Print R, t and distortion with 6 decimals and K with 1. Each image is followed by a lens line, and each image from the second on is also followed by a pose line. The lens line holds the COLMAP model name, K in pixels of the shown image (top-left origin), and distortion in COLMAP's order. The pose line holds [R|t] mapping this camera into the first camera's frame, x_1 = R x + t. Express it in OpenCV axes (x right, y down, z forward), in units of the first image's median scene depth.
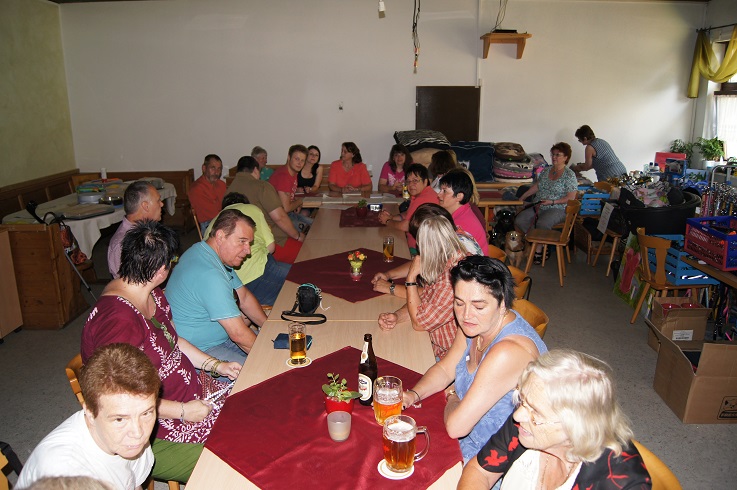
lens RADIAL K [[570.6, 0, 373.1], [0, 570.6, 242.8], [0, 0, 1]] dist [-0.073710, 0.004219]
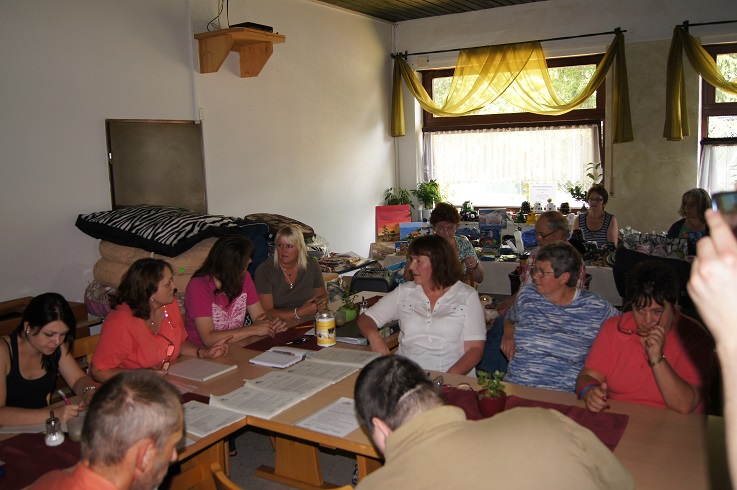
lens RADIAL K [[646.9, 0, 348.4], [0, 646.9, 273.0], [0, 0, 1]] dist [-0.119730, 0.038868]
pose [[0.559179, -0.167677, 0.811914, -0.276065], [0.232175, 0.971818, 0.040798, -0.123846], [-0.795873, 0.165693, 0.582350, 0.549041]]
